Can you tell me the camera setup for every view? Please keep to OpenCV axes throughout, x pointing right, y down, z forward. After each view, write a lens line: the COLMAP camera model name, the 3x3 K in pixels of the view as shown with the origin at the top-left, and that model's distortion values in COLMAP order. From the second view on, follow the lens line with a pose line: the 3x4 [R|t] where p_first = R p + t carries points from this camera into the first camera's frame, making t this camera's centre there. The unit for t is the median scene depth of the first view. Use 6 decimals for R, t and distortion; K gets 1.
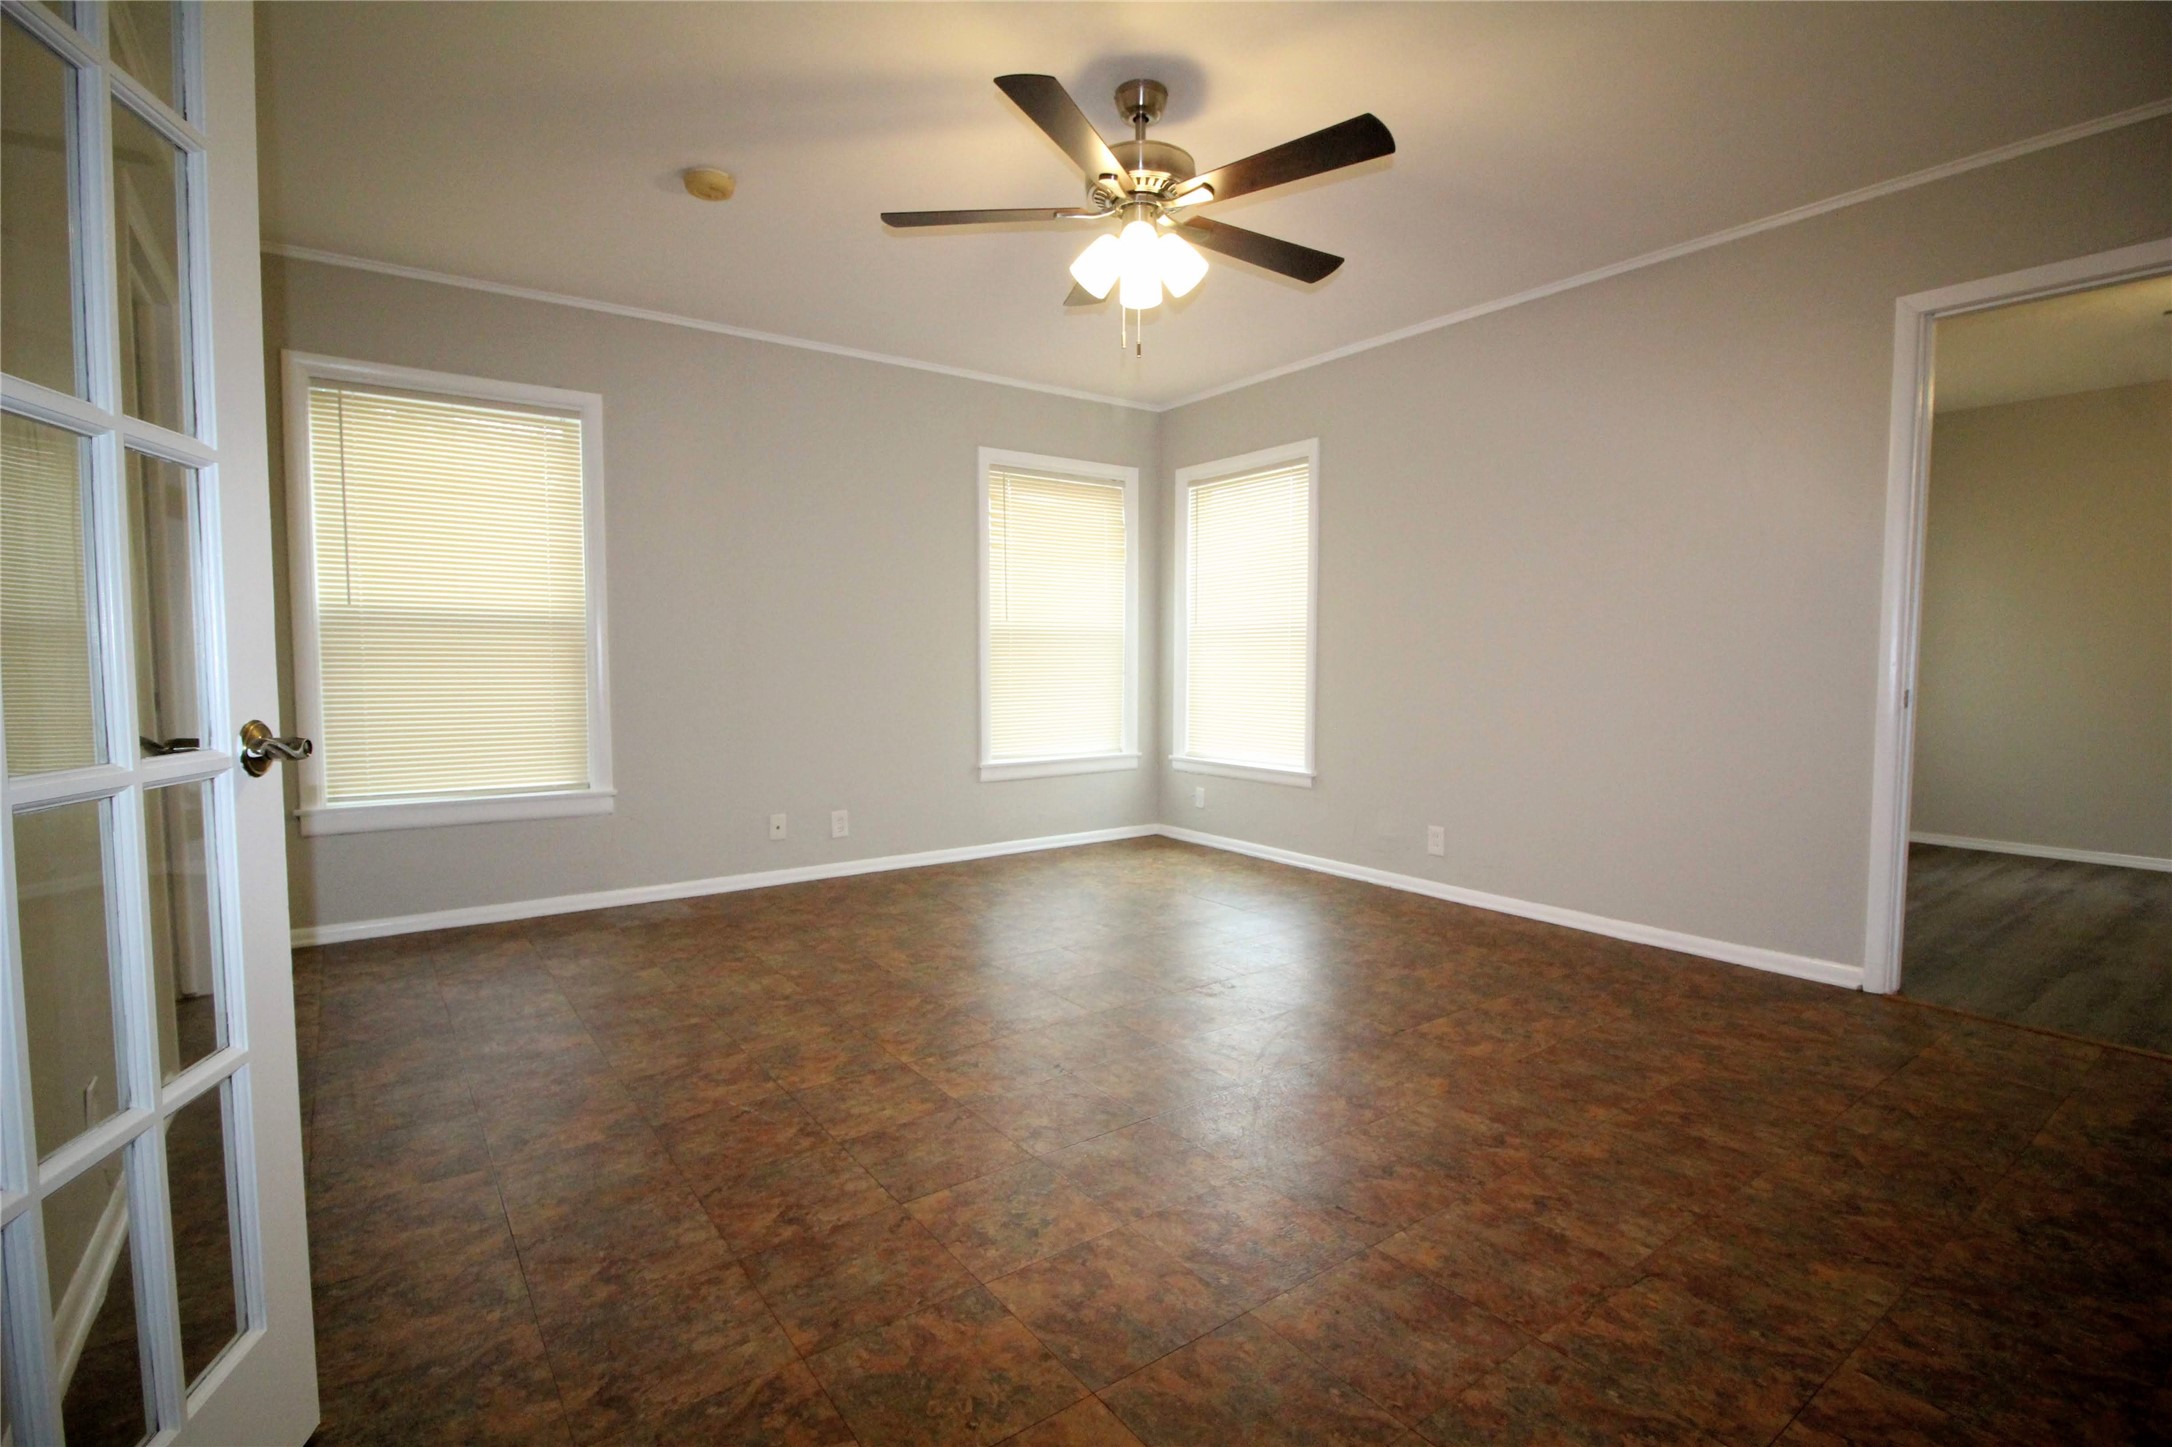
lens RADIAL K [[1009.7, 0, 1086.4], [0, 1009.7, 722.1], [0, 0, 1]] dist [-0.013977, -0.003247]
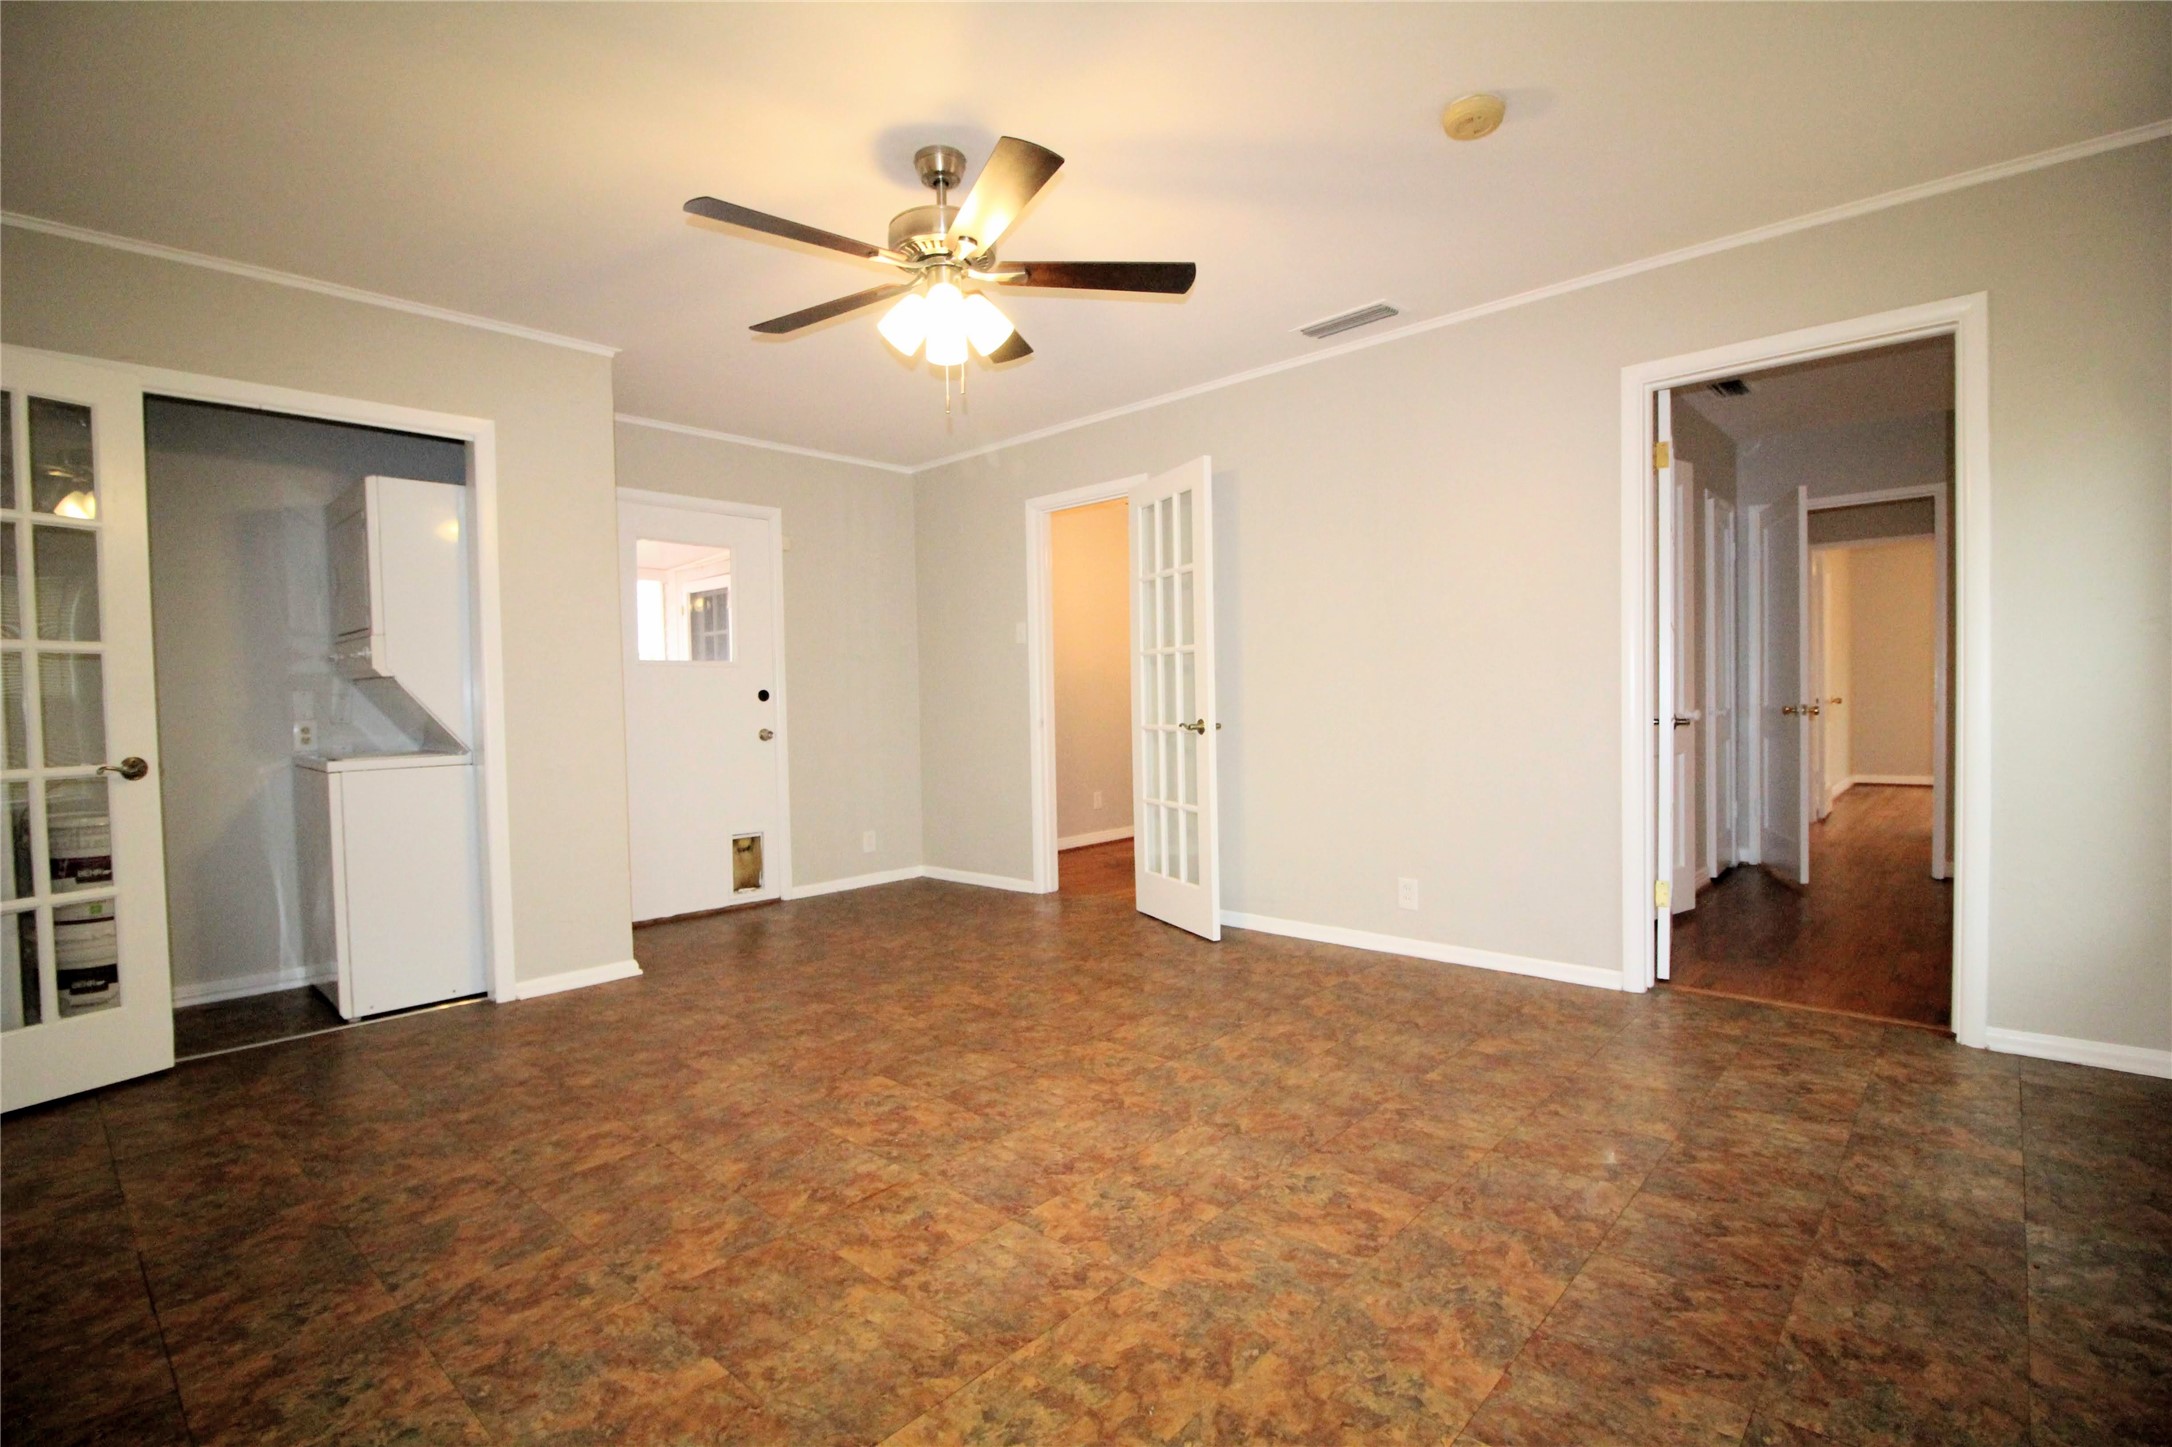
lens RADIAL K [[1009.7, 0, 1085.1], [0, 1009.7, 723.5], [0, 0, 1]] dist [-0.013977, -0.003247]
pose [[-0.980623, 0.025232, -0.194274, 0.112187], [0.009030, 0.996439, 0.083836, -0.120960], [0.195697, 0.080457, -0.977358, 1.870051]]
